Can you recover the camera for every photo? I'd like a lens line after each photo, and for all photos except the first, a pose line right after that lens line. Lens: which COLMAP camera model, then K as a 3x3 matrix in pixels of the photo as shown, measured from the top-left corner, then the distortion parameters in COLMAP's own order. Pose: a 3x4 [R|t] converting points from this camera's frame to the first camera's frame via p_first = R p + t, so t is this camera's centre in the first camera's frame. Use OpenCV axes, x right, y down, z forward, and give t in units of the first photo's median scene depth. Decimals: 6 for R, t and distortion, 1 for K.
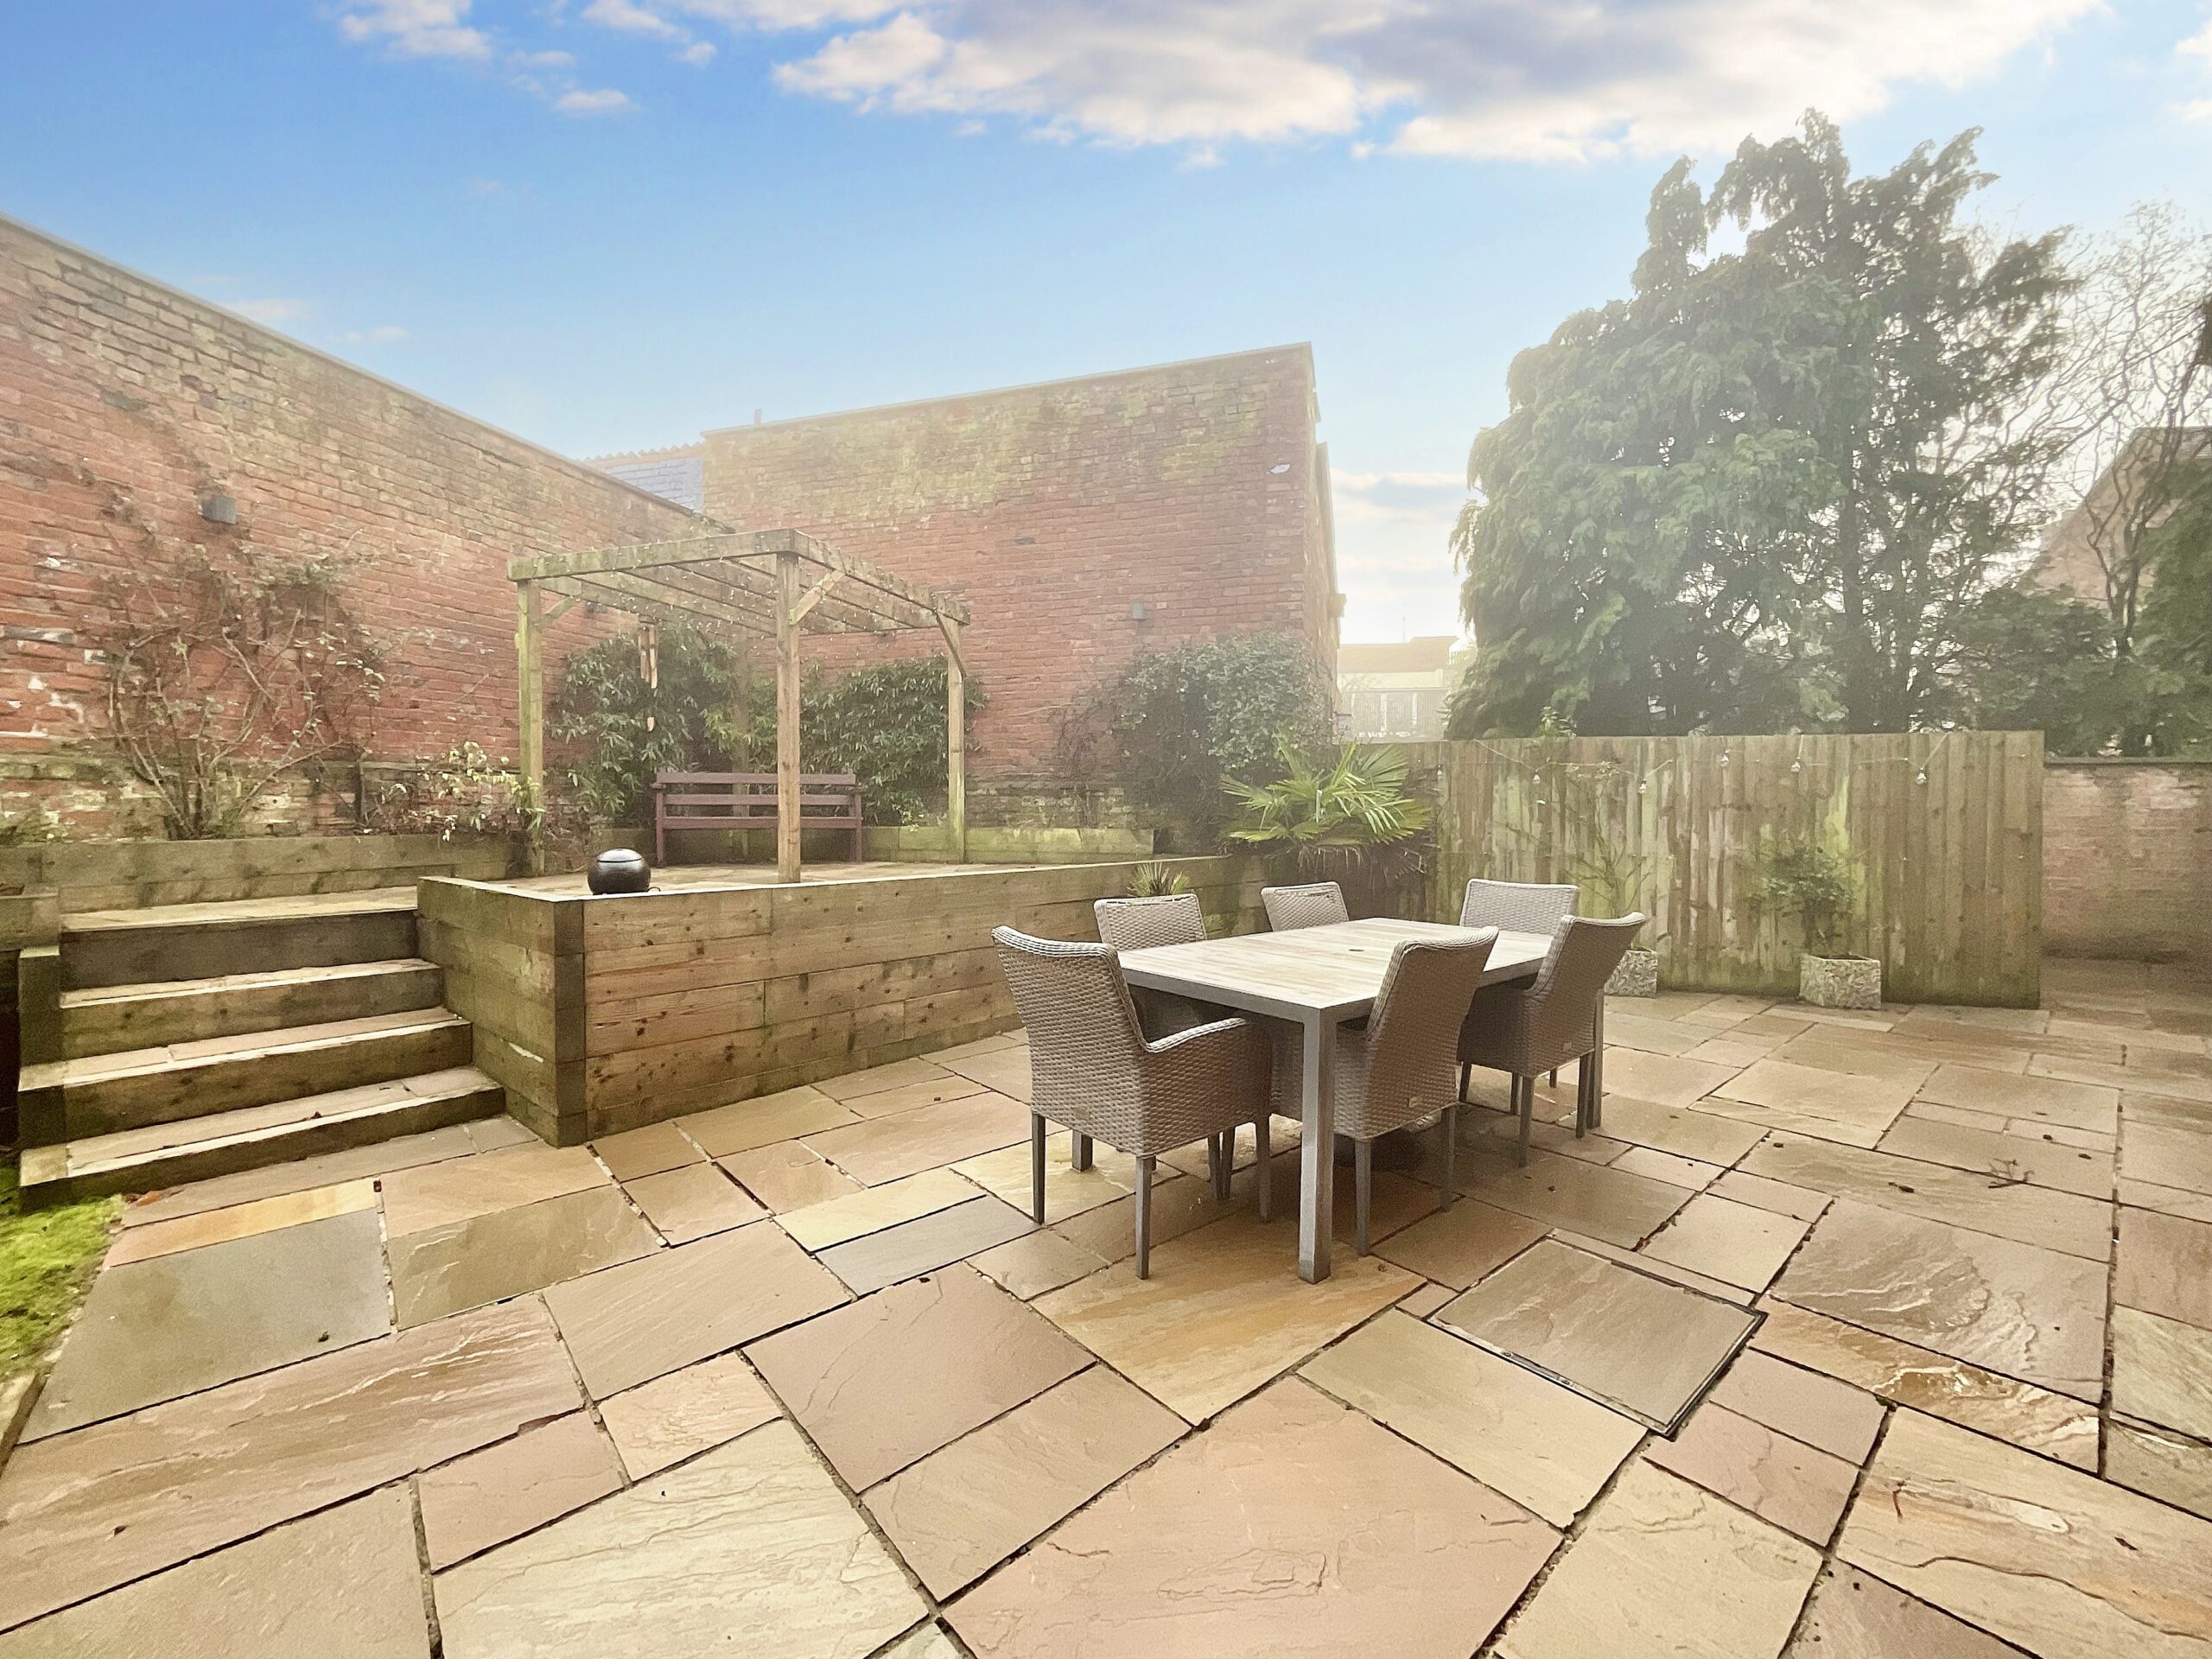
lens RADIAL K [[903.4, 0, 1094.7], [0, 903.4, 826.7], [0, 0, 1]] dist [0.000551, -0.002403]
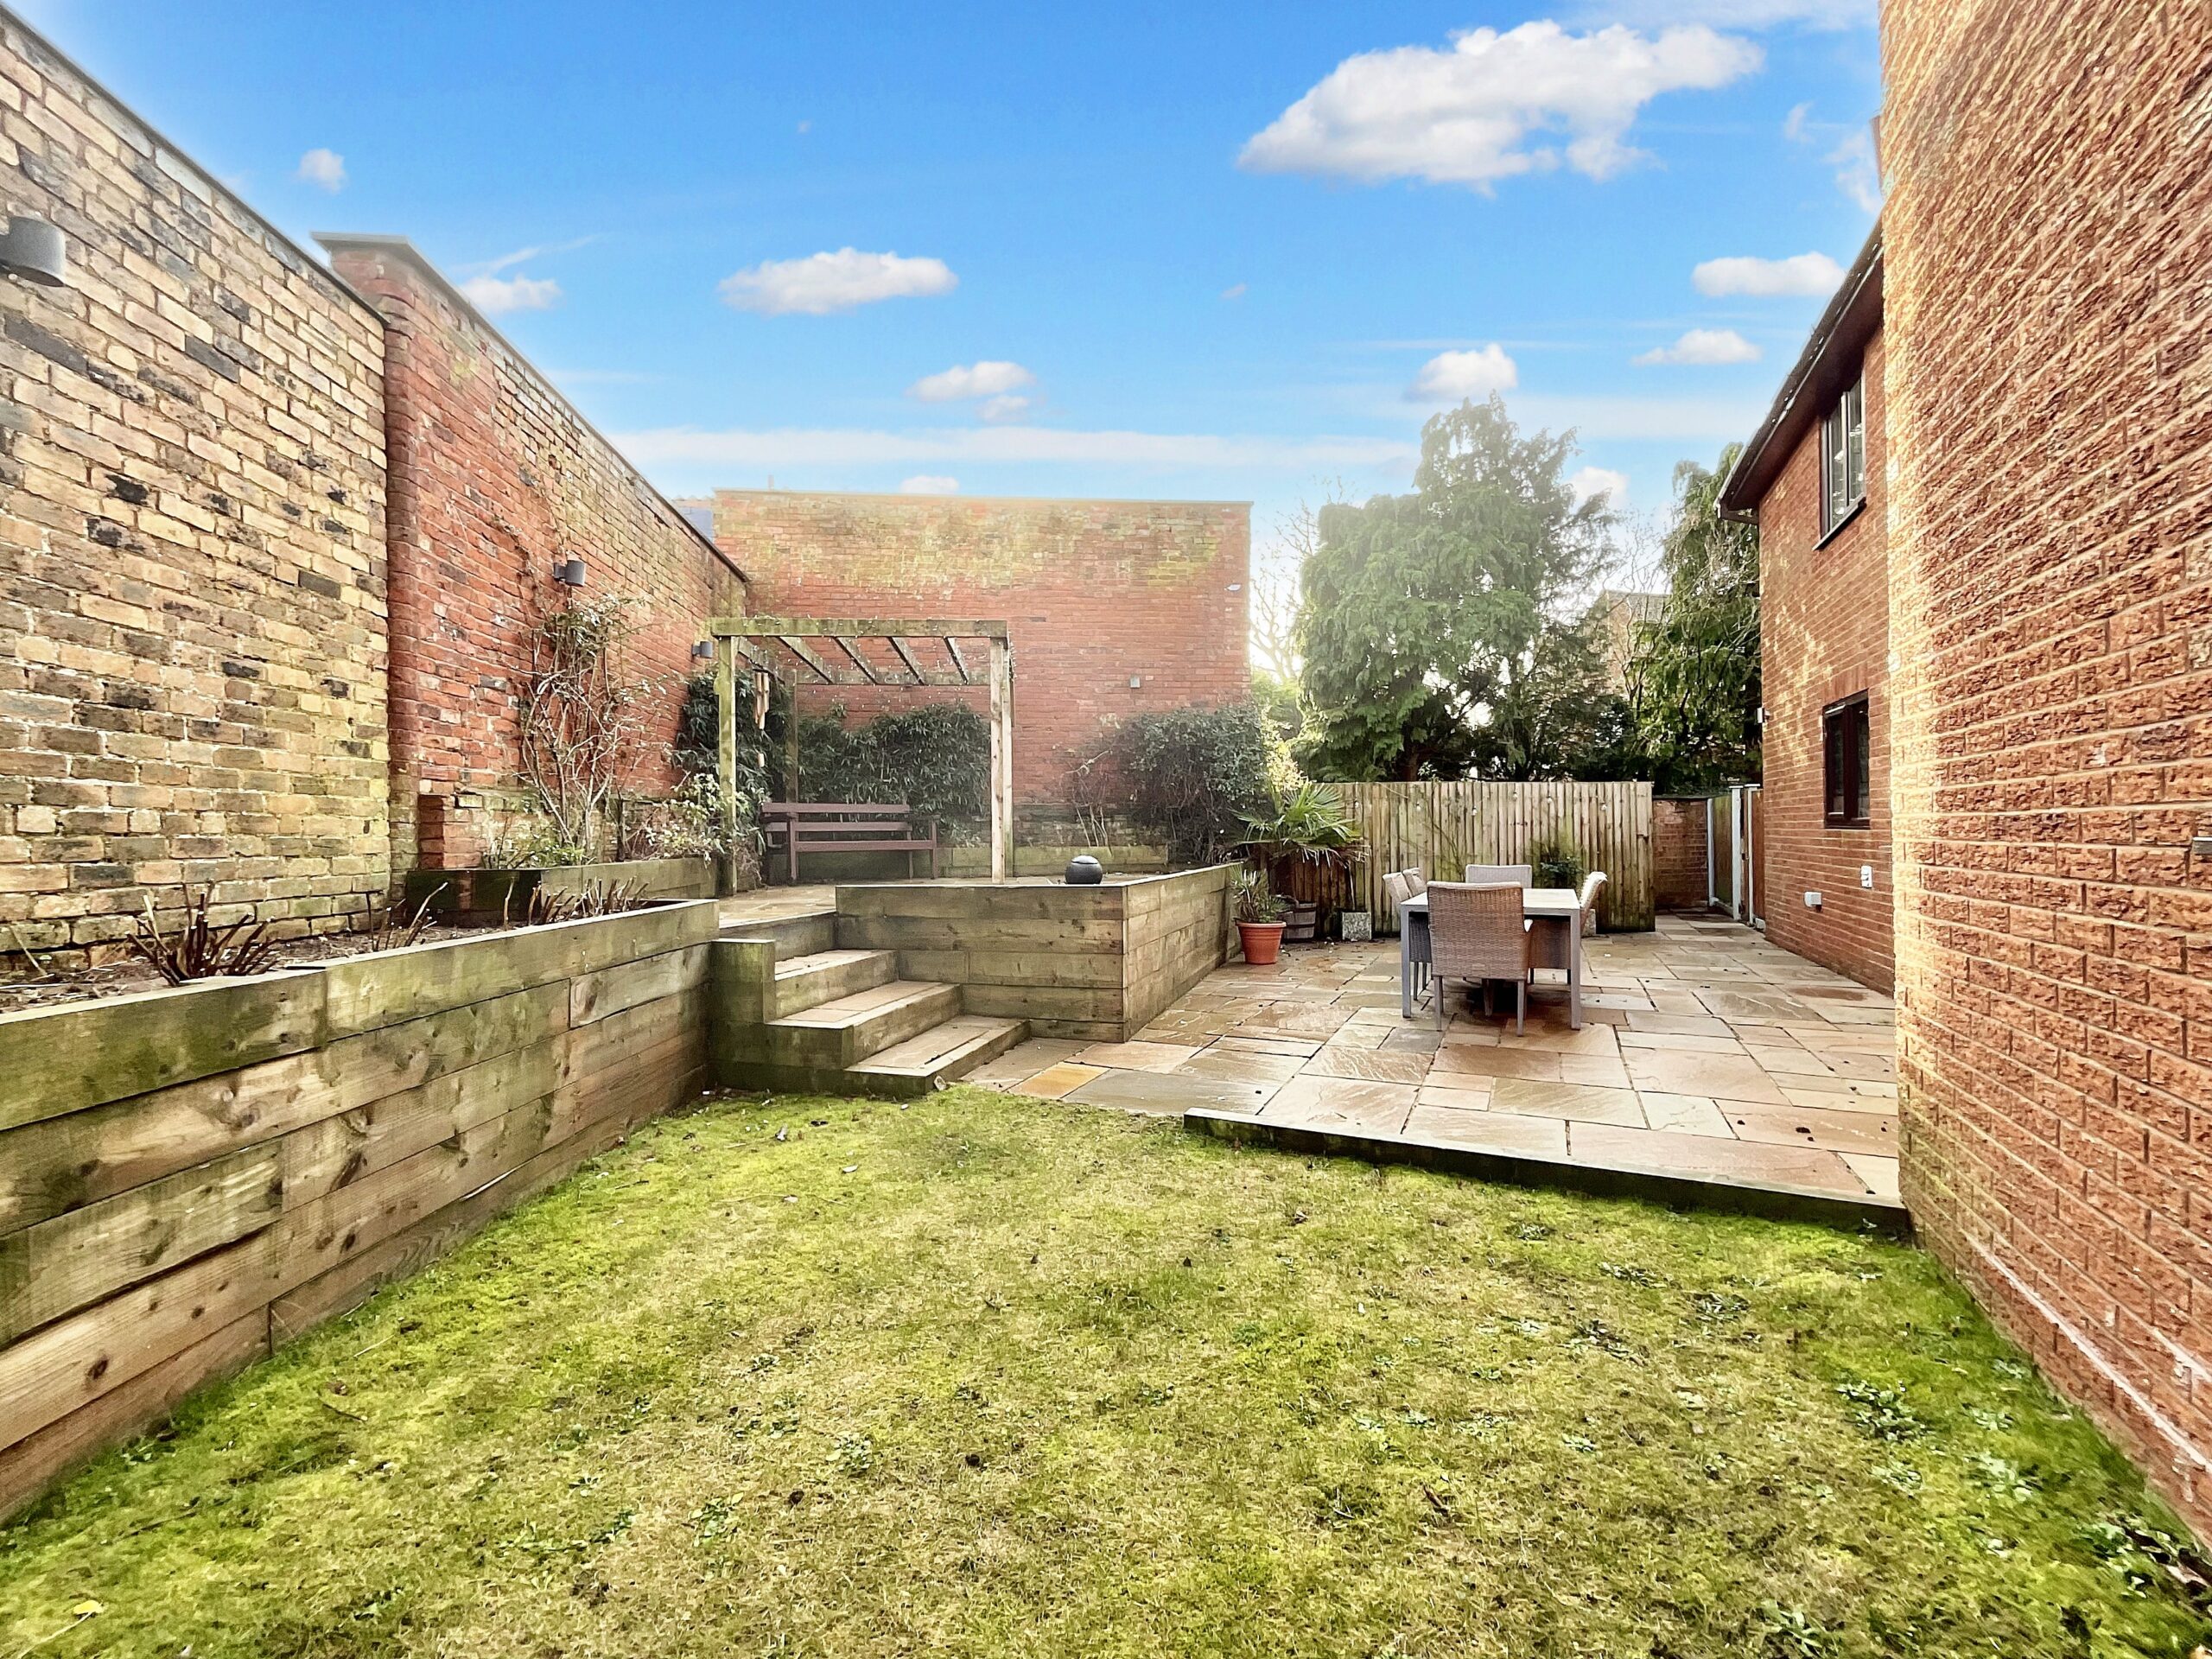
lens RADIAL K [[903.4, 0, 1104.2], [0, 903.4, 827.0], [0, 0, 1]] dist [0.000551, -0.002403]
pose [[0.918668, -0.009709, 0.394911, -0.500577], [0.021524, 0.999443, -0.025499, 0.006751], [-0.394444, 0.031925, 0.918365, -0.183893]]
